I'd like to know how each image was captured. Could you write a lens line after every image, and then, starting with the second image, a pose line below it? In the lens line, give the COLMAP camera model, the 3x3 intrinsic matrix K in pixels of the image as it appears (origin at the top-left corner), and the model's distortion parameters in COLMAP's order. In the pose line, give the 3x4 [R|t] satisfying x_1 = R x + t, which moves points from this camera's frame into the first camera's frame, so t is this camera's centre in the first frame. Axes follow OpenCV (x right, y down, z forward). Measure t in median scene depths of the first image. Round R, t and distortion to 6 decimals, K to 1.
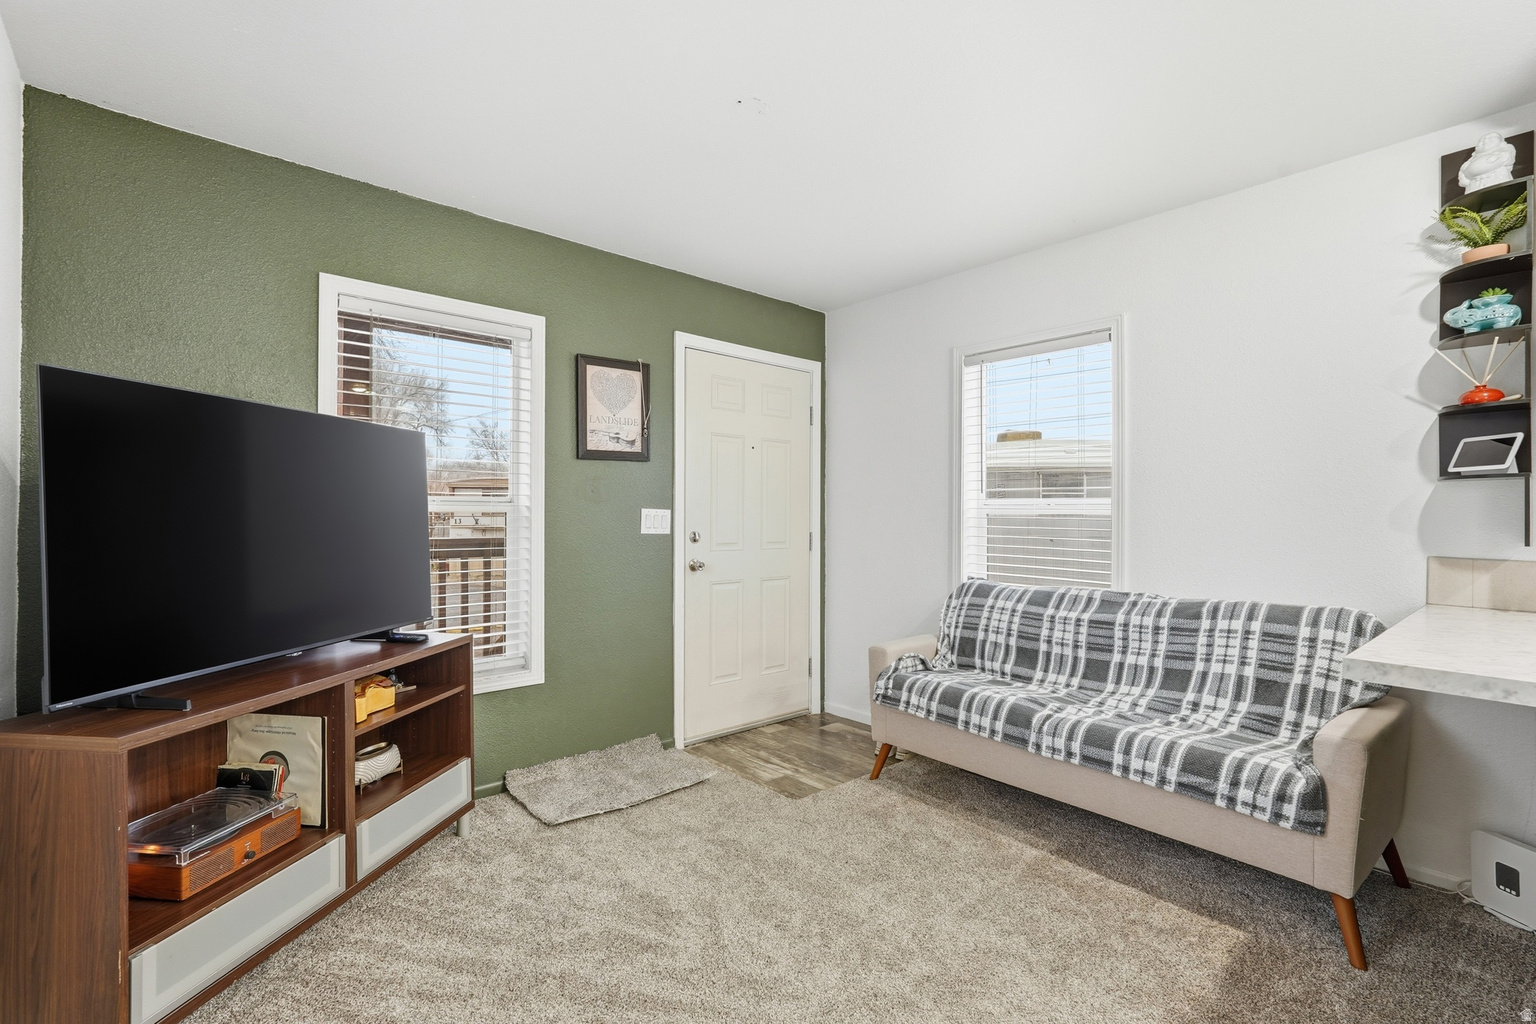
lens RADIAL K [[688.7, 0, 754.9], [0, 688.7, 501.6], [0, 0, 1]] dist [-0.004300, 0.003544]
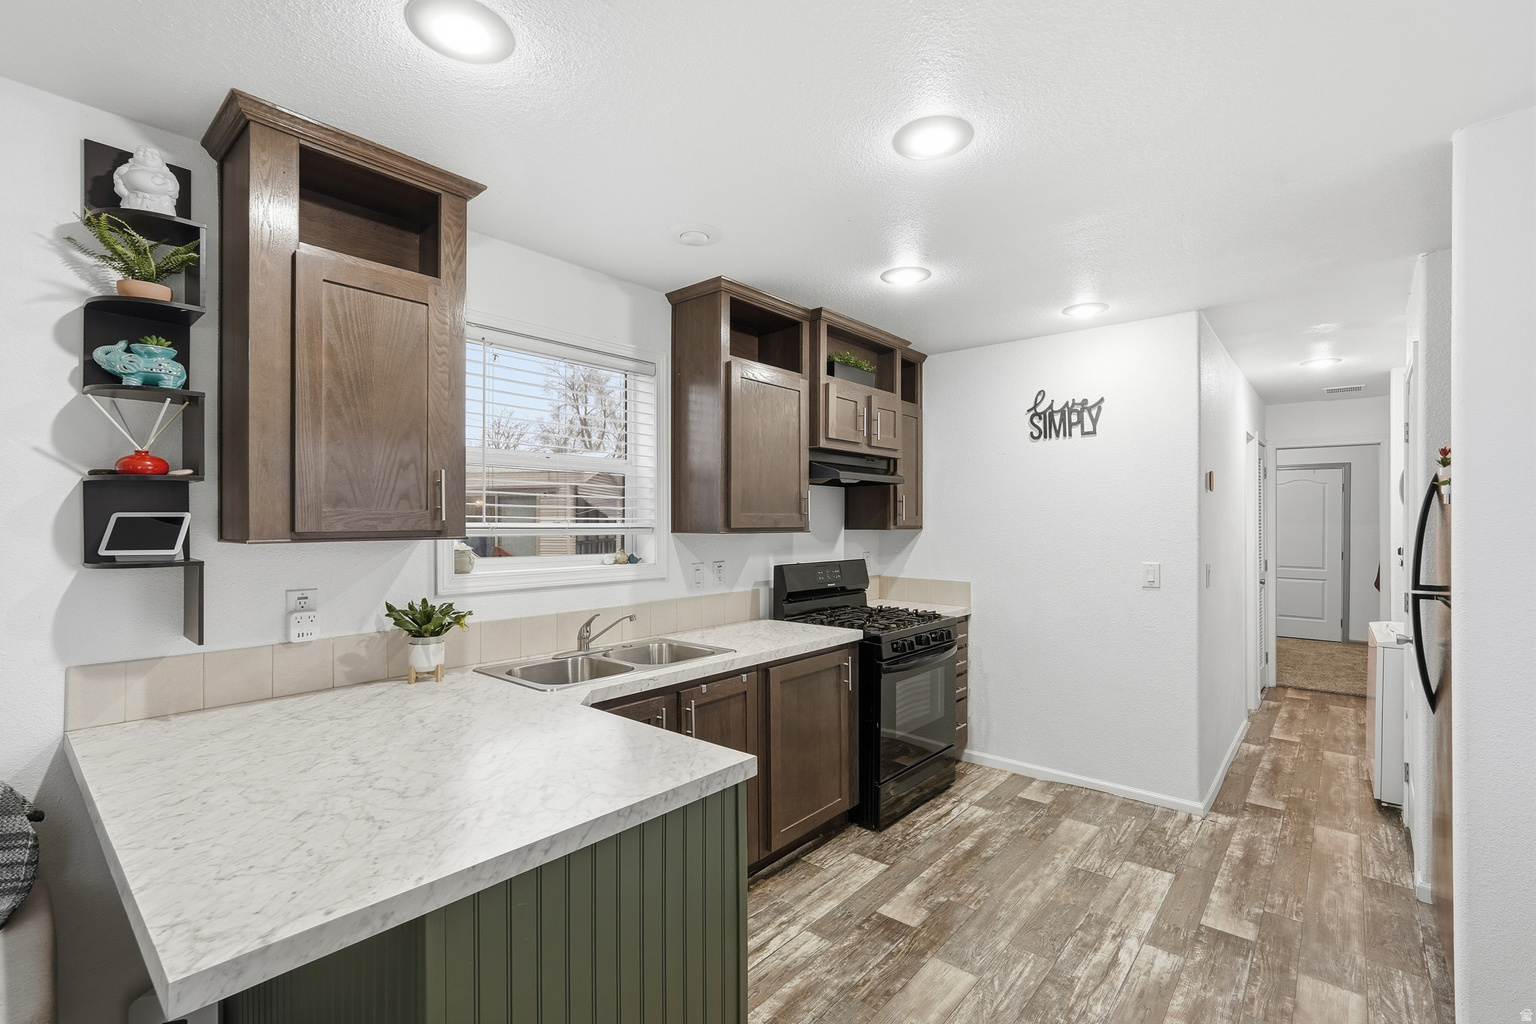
lens RADIAL K [[688.7, 0, 777.6], [0, 688.7, 515.9], [0, 0, 1]] dist [-0.004300, 0.003544]
pose [[-0.147893, -0.008971, 0.988963, 0.127530], [-0.017941, 0.999819, 0.006387, -0.105265], [-0.988841, -0.016799, -0.148027, 0.355978]]
